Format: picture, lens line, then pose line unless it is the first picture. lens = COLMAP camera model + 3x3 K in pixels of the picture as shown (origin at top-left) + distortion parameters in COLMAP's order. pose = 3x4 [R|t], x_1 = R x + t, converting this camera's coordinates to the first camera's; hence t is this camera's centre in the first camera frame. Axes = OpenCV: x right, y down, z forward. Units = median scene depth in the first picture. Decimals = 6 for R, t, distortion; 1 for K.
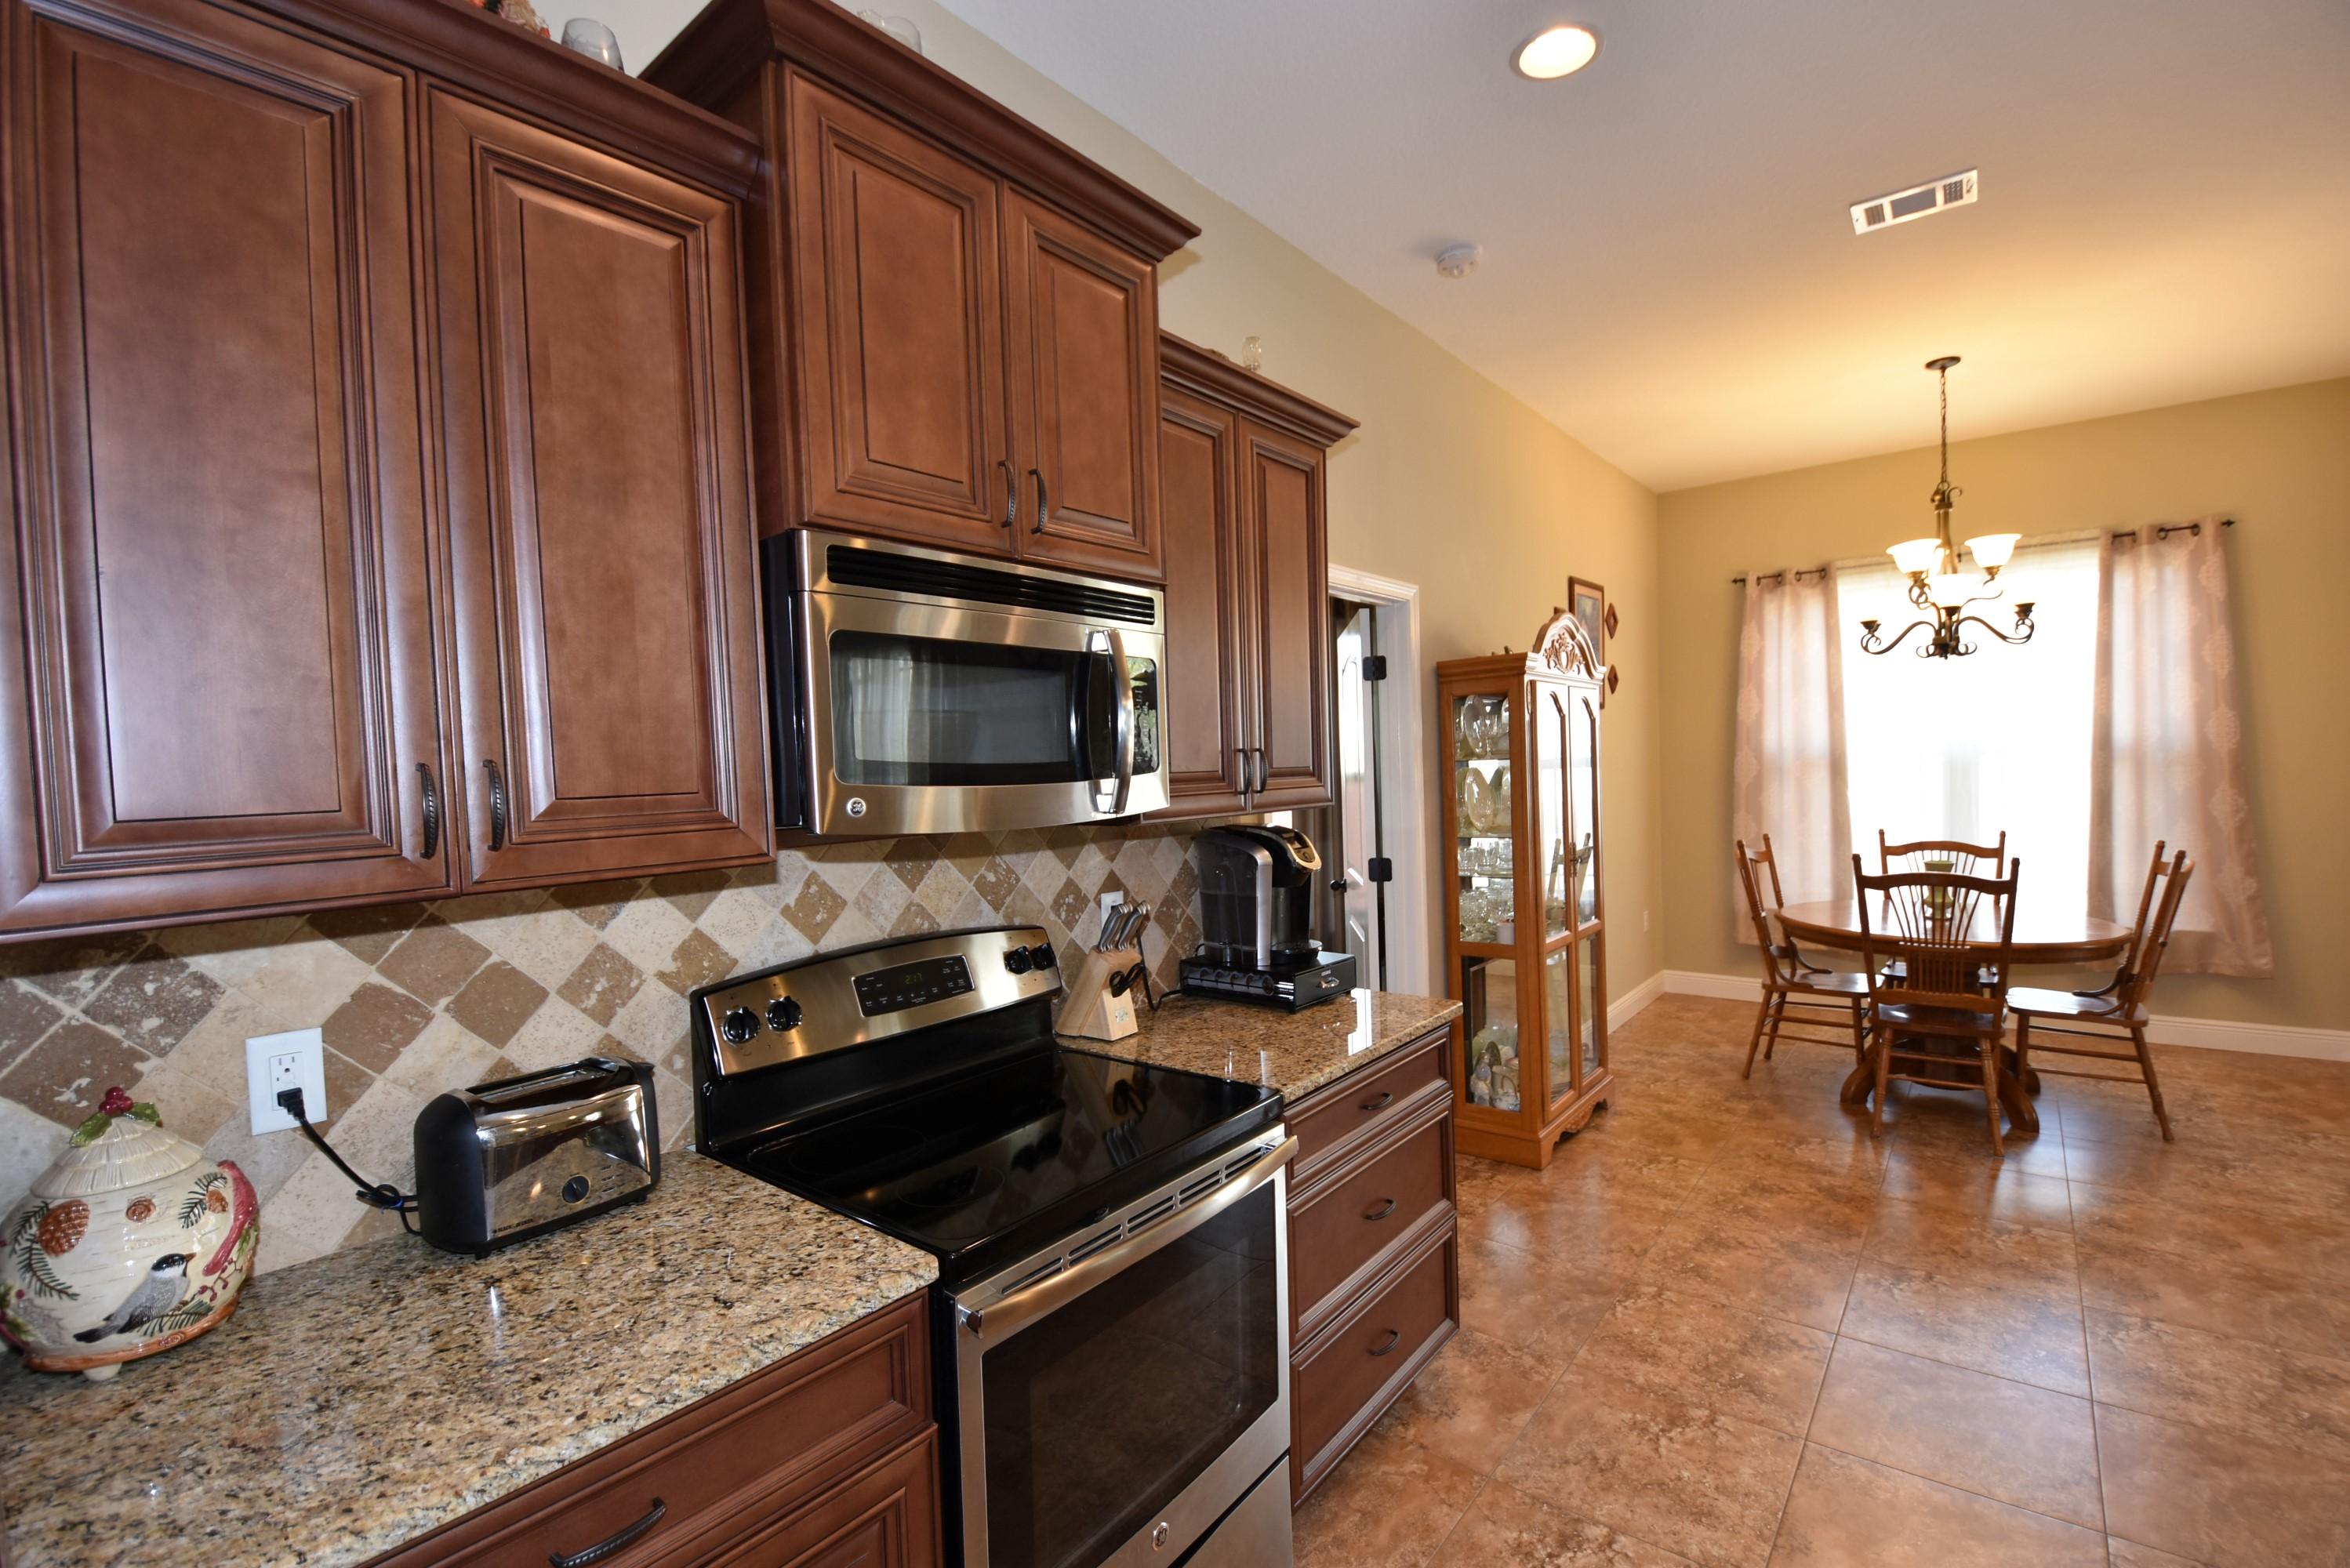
lens RADIAL K [[1022.7, 0, 1174.0], [0, 1022.7, 806.3], [0, 0, 1]] dist [-0.001022, -0.011695]
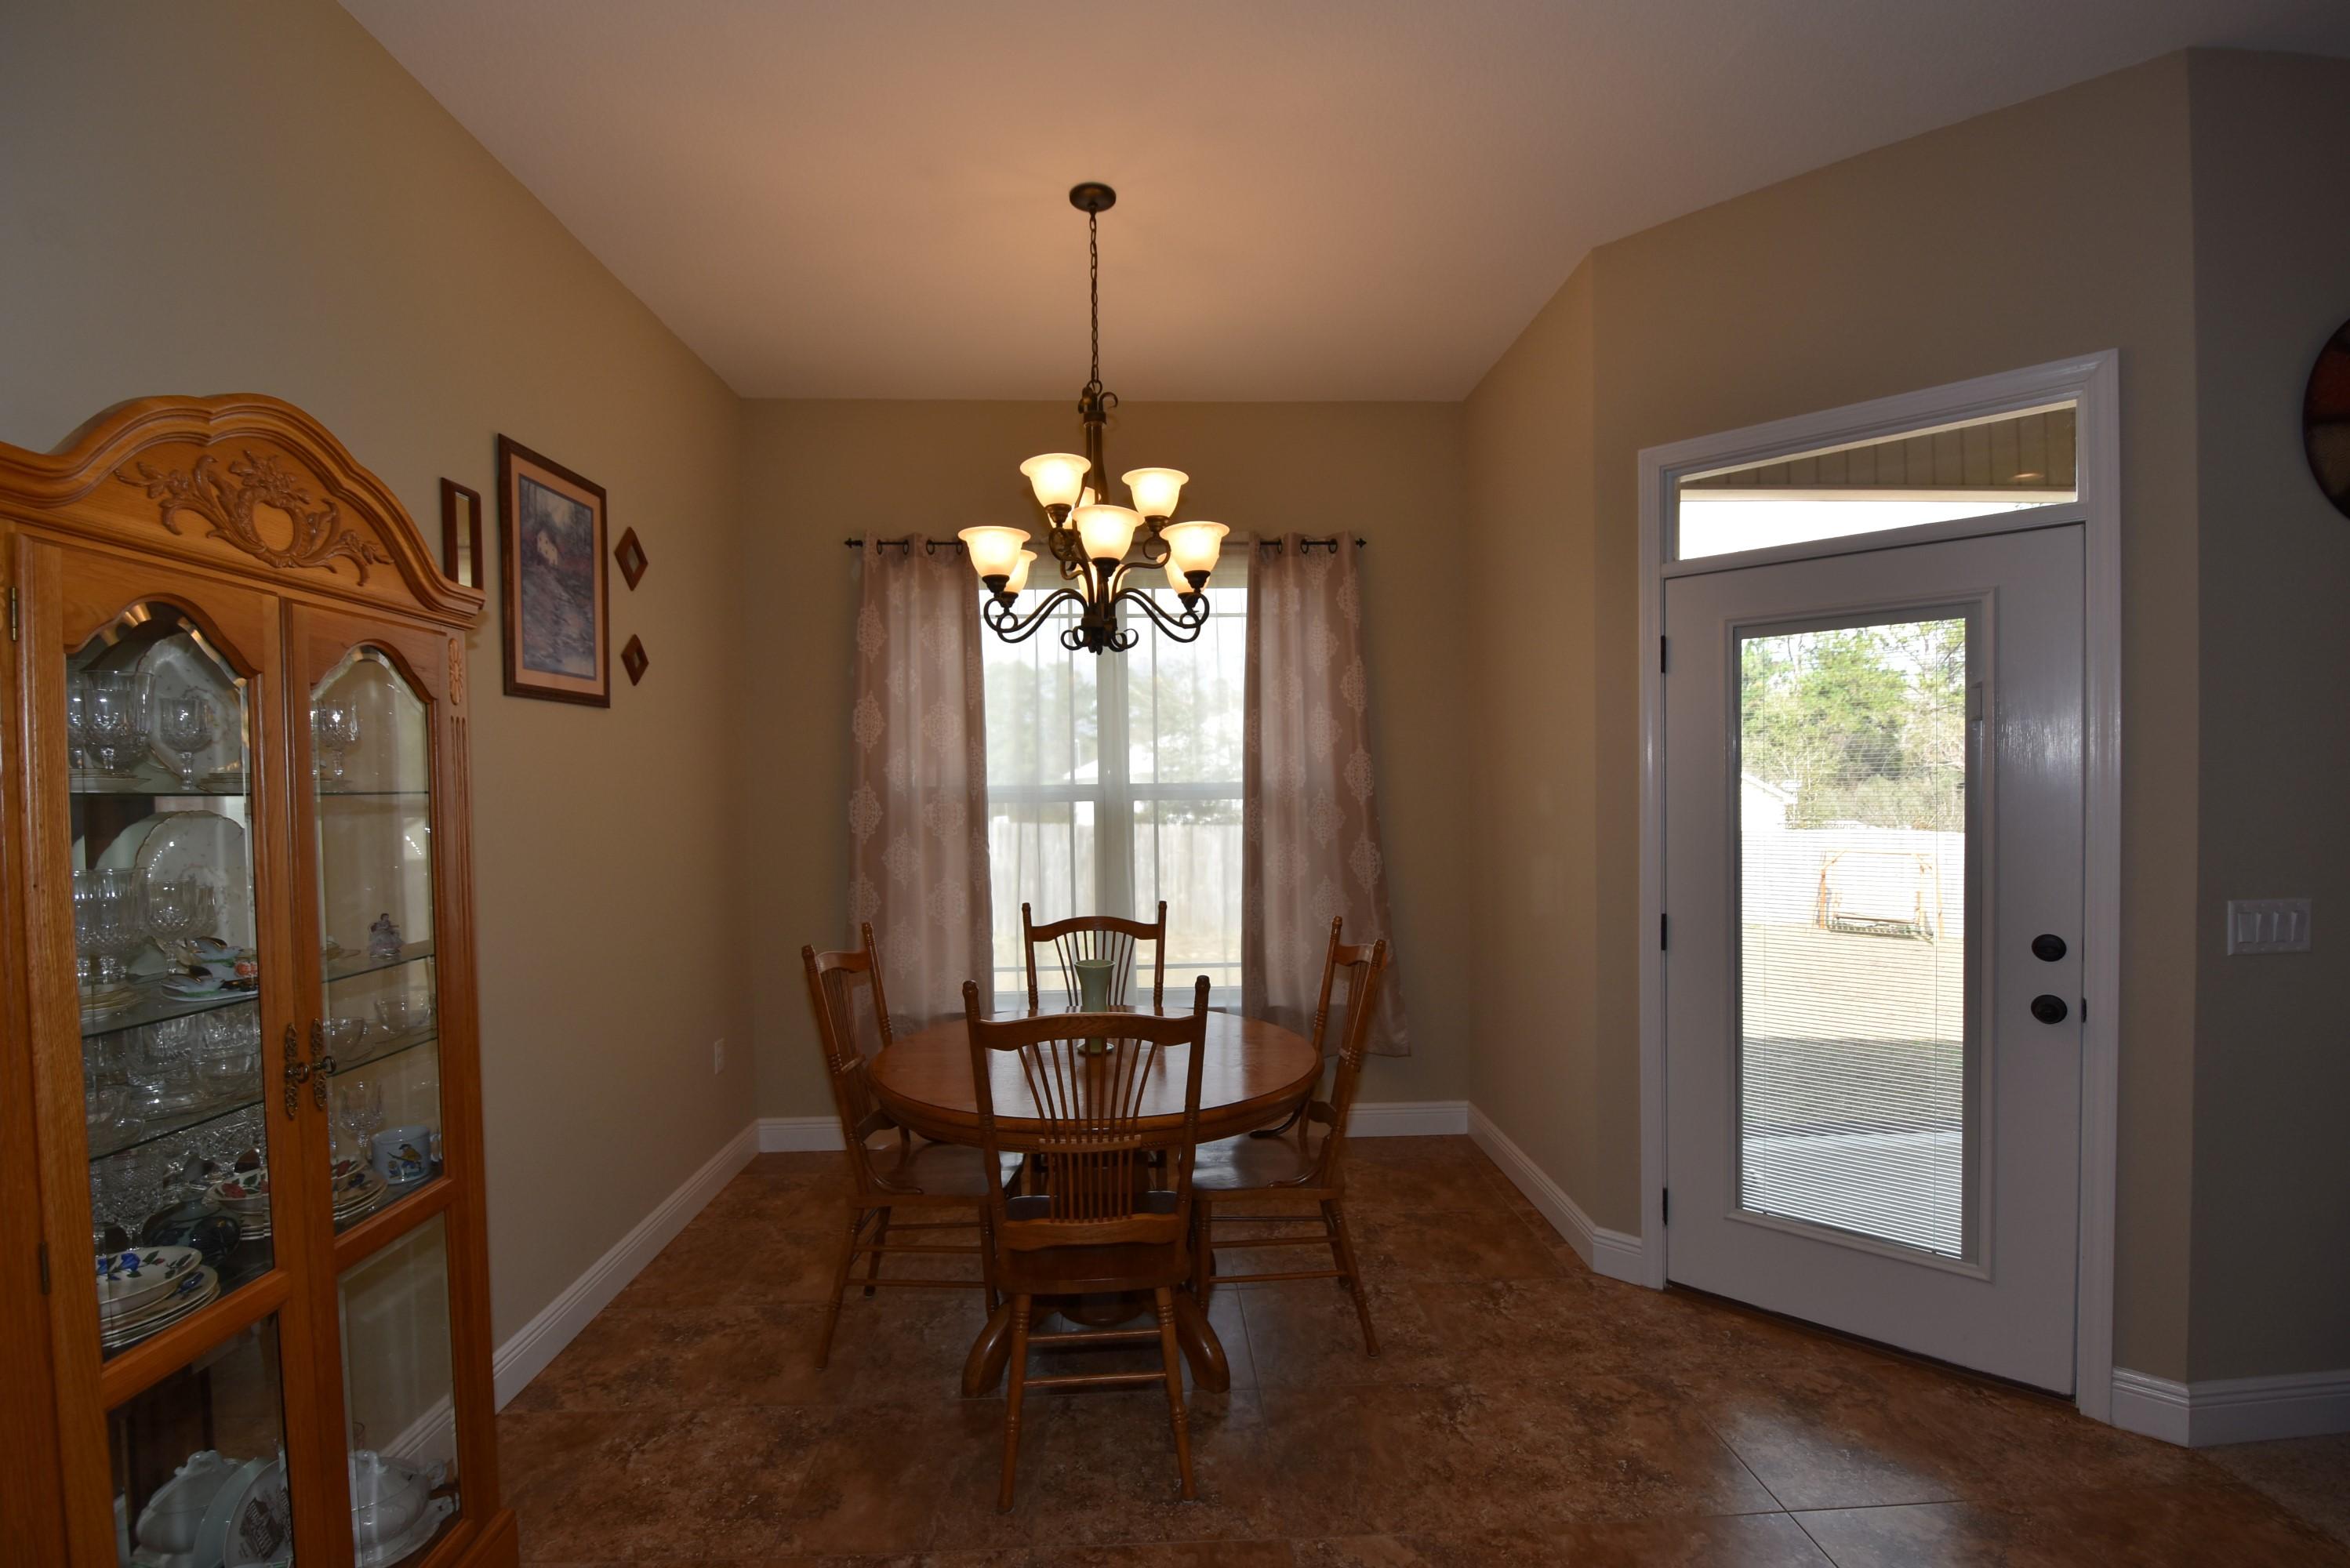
lens RADIAL K [[1022.7, 0, 1197.3], [0, 1022.7, 807.5], [0, 0, 1]] dist [-0.001022, -0.011695]
pose [[0.734605, 0.009363, 0.678430, 0.364316], [0.016082, 0.999384, -0.031206, -0.023814], [-0.678304, 0.033834, 0.734002, 0.485196]]
